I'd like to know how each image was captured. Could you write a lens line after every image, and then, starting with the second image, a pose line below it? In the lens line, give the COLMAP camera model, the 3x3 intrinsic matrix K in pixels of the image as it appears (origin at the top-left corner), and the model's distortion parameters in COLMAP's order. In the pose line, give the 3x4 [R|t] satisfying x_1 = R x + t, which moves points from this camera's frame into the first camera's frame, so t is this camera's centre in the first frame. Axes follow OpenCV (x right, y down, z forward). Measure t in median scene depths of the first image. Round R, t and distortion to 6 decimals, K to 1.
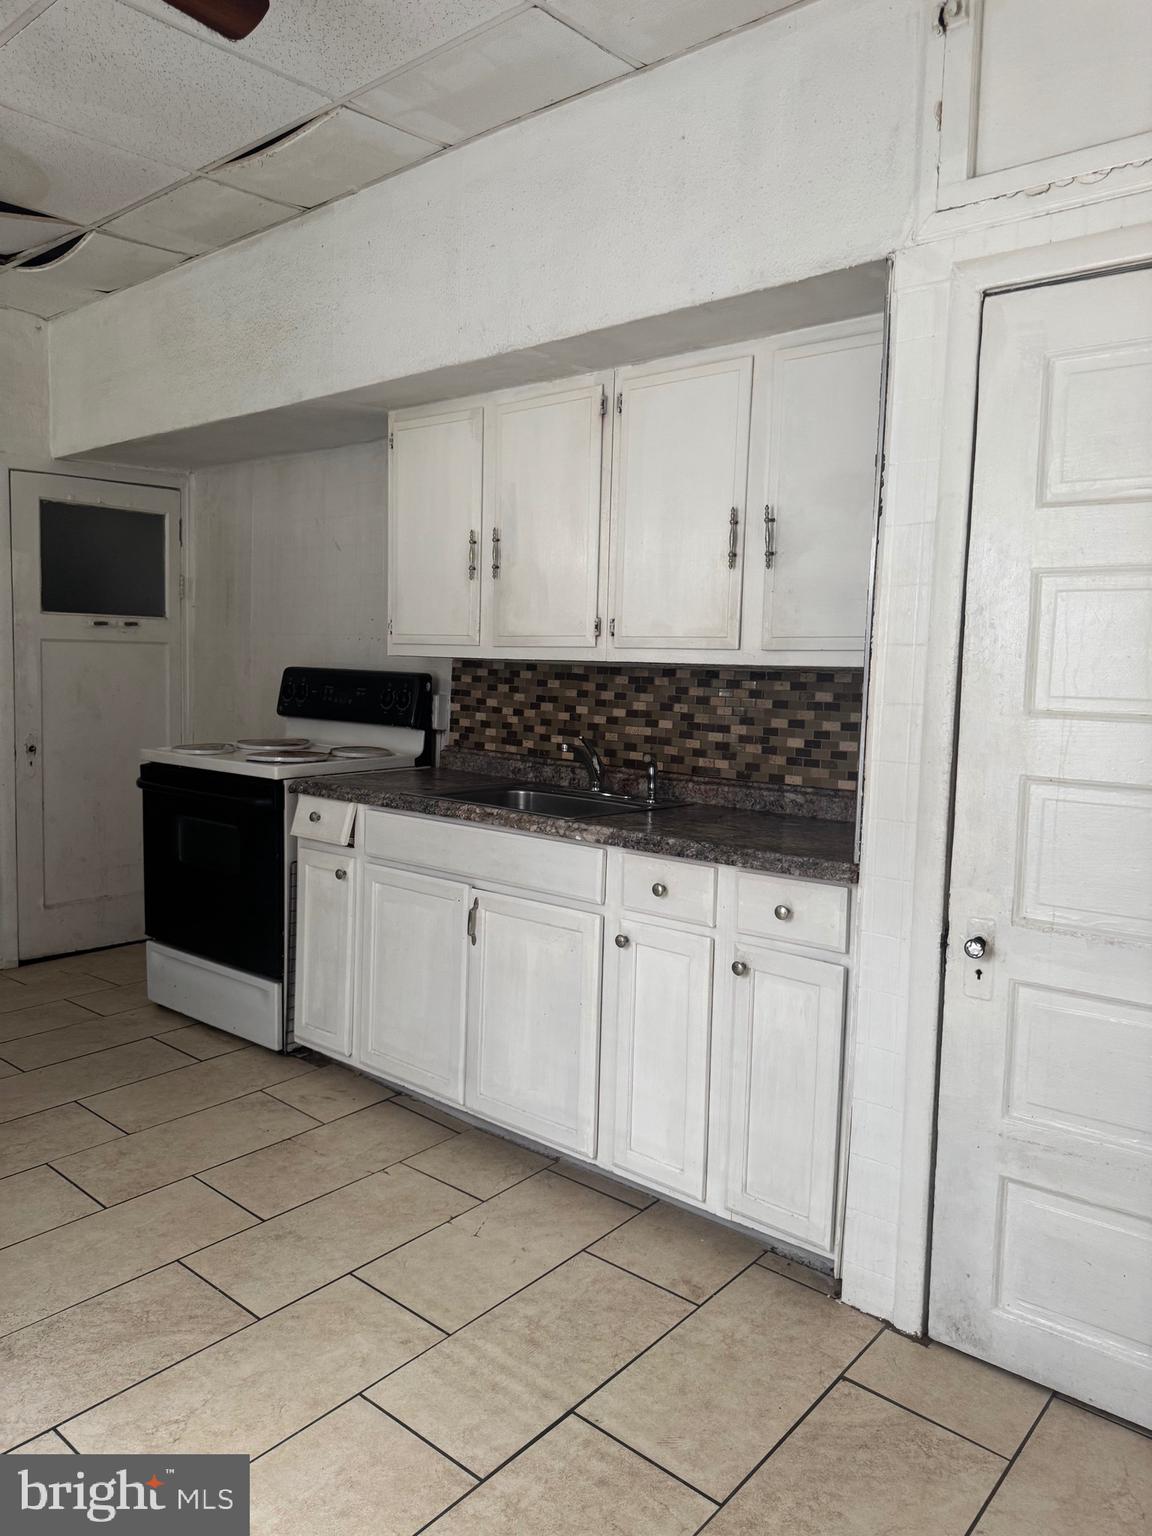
lens RADIAL K [[1090.3, 0, 579.8], [0, 1090.3, 758.5], [0, 0, 1]] dist [0.000304, -0.002203]
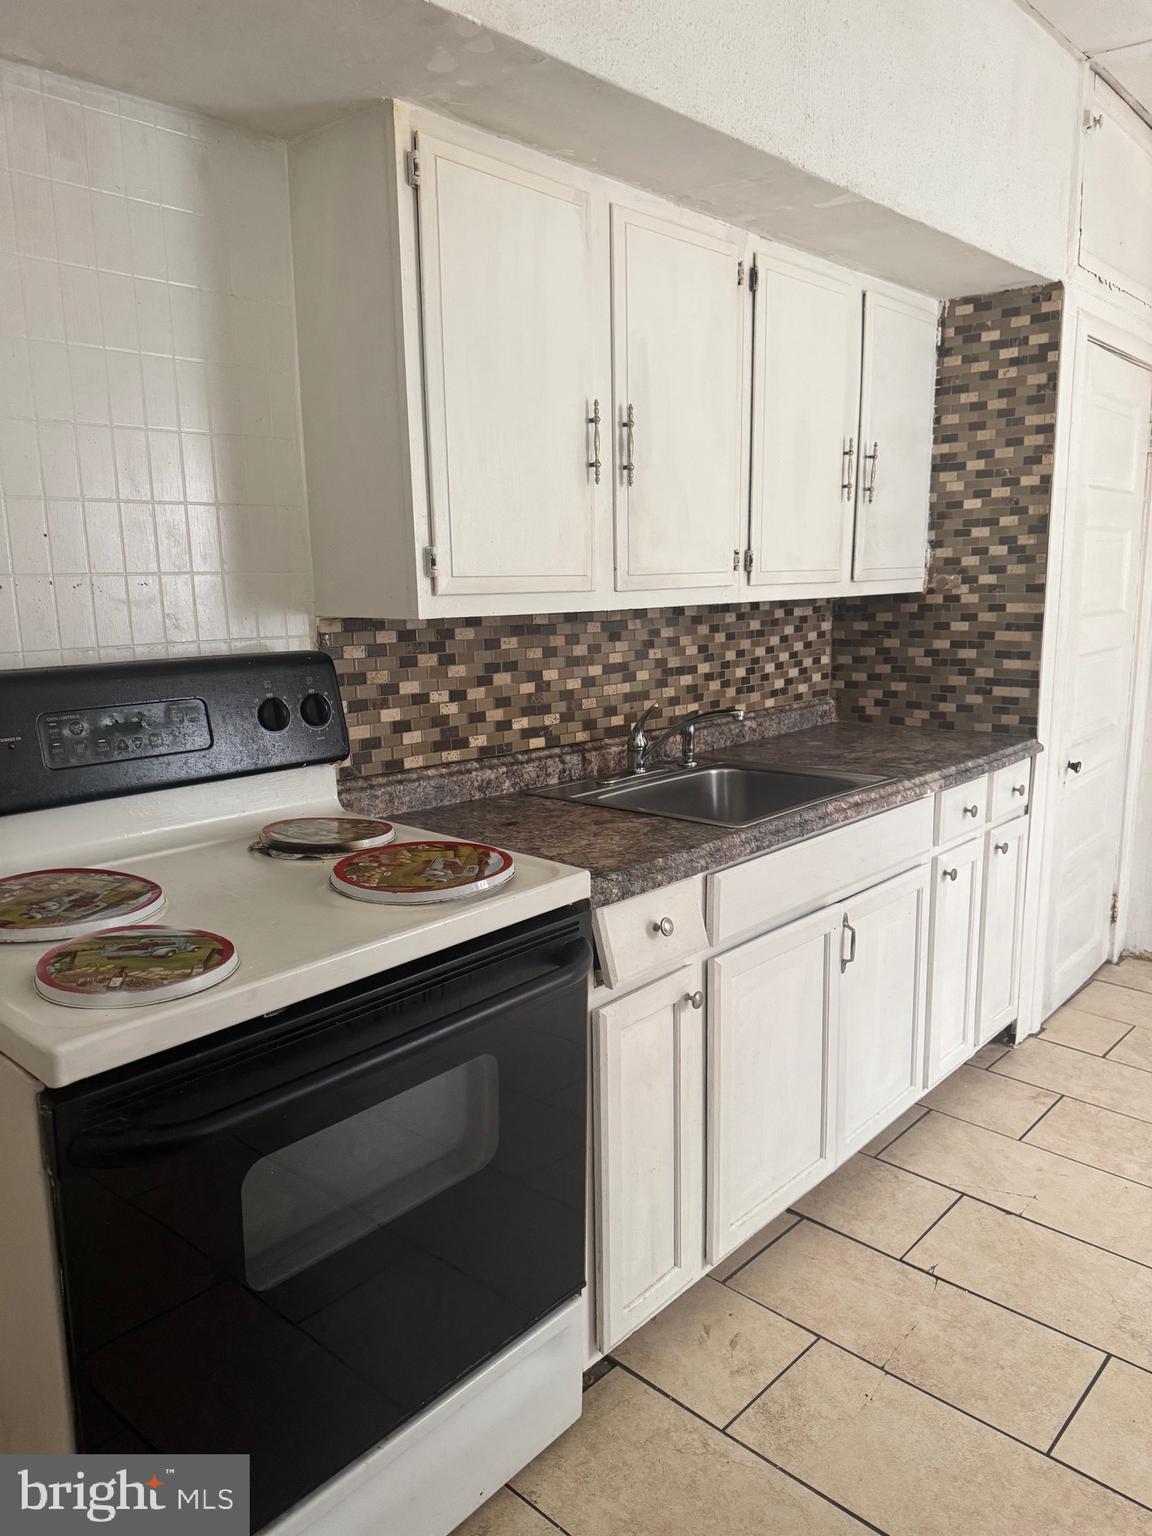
lens RADIAL K [[1090.3, 0, 580.4], [0, 1090.3, 777.2], [0, 0, 1]] dist [0.000304, -0.002203]
pose [[0.036751, -0.214717, 0.975985, -0.730026], [0.098972, 0.972625, 0.210251, -0.131235], [-0.994411, 0.088868, 0.056996, 0.972523]]
